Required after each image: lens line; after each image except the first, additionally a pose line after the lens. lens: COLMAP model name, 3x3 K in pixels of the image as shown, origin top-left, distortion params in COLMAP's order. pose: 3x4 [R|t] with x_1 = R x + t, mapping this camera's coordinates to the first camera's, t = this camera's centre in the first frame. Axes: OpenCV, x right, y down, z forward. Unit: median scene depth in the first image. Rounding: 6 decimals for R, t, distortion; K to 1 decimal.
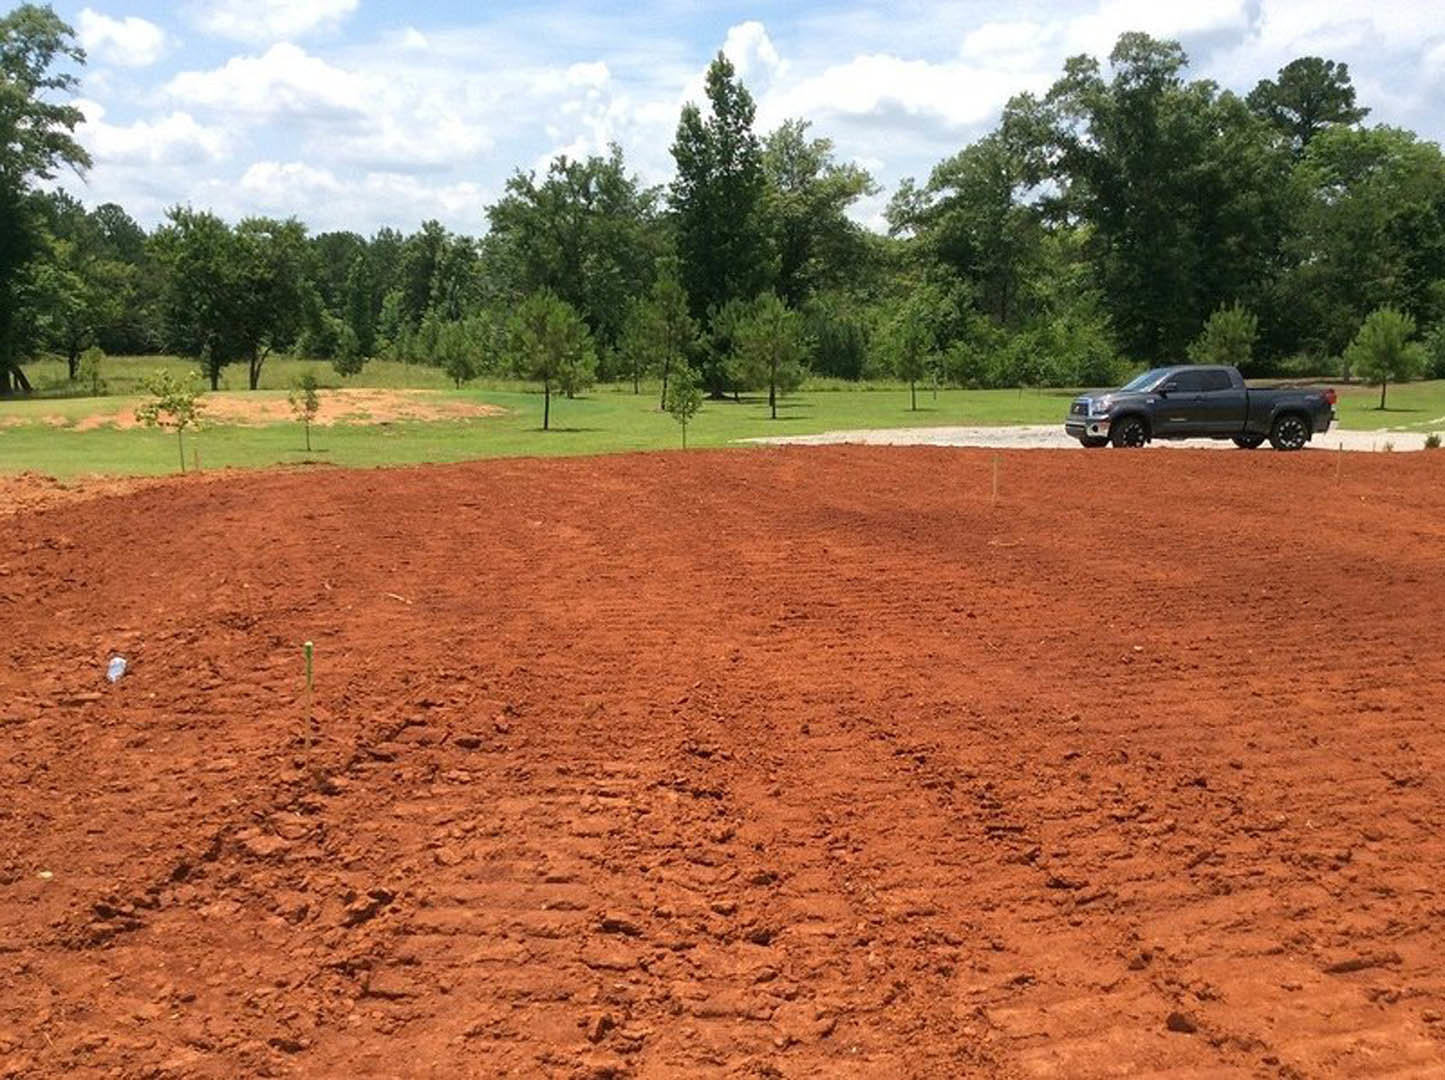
lens RADIAL K [[1320.3, 0, 697.4], [0, 1320.3, 550.6], [0, 0, 1]] dist [0.129020, -0.223433]
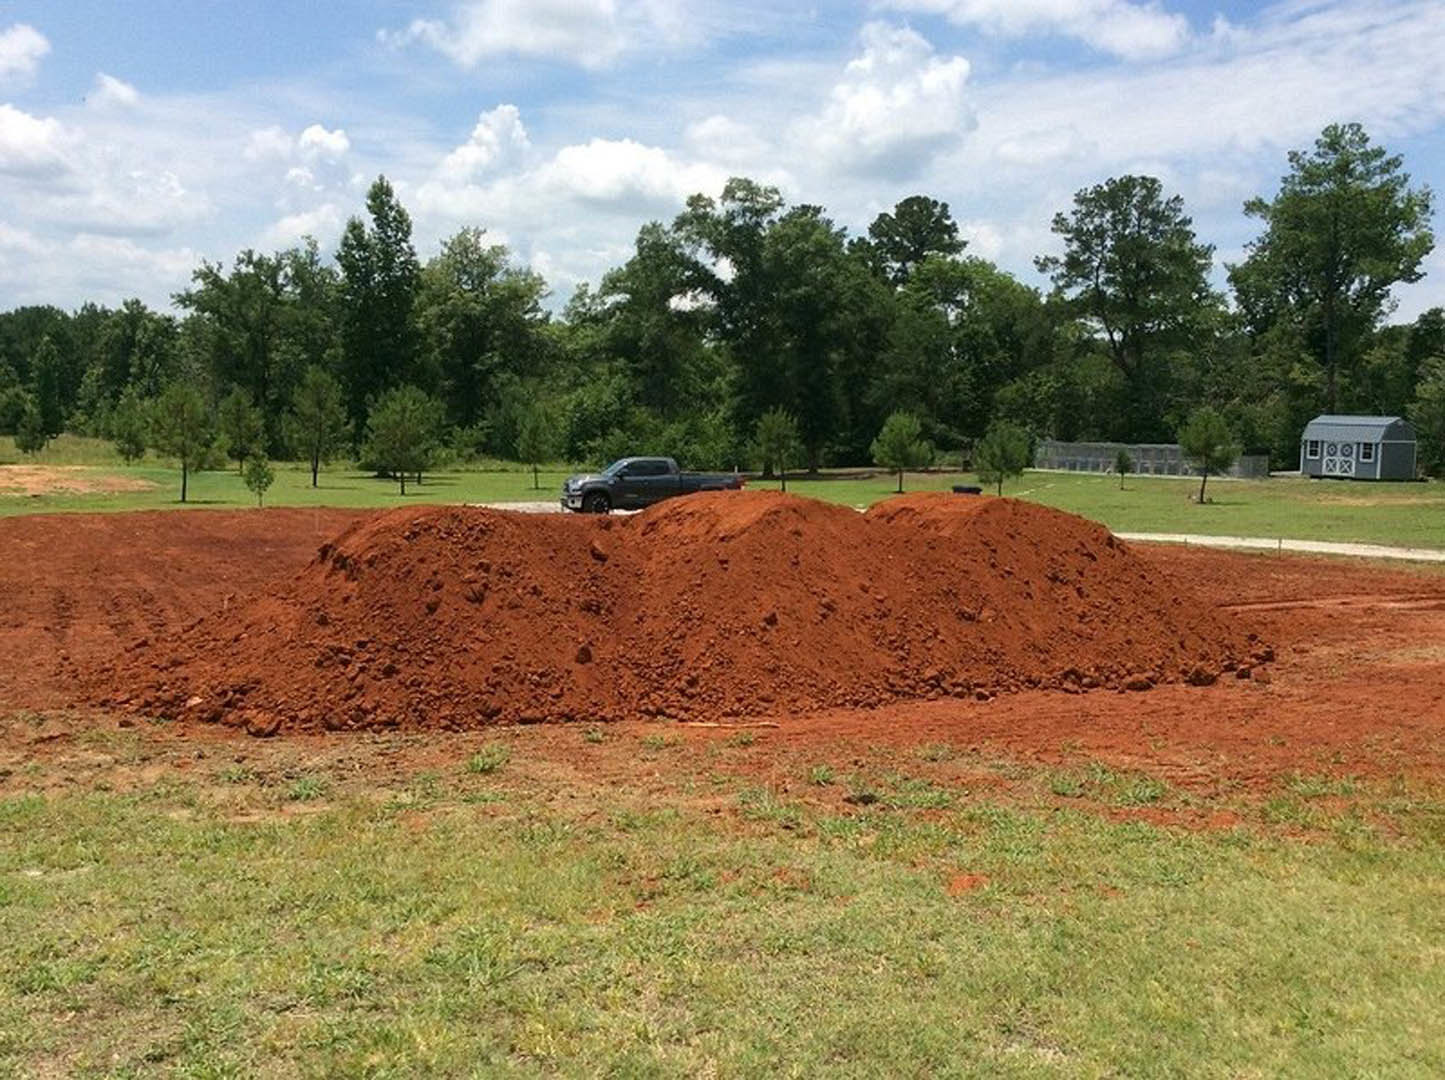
lens RADIAL K [[1359.6, 0, 722.5], [0, 1359.6, 540.0], [0, 0, 1]] dist [0.126880, -0.279539]
pose [[0.981921, 0.000546, 0.189290, 0.066839], [0.012708, 0.997550, -0.068800, 0.016875], [-0.188864, 0.069961, 0.979508, -0.144092]]
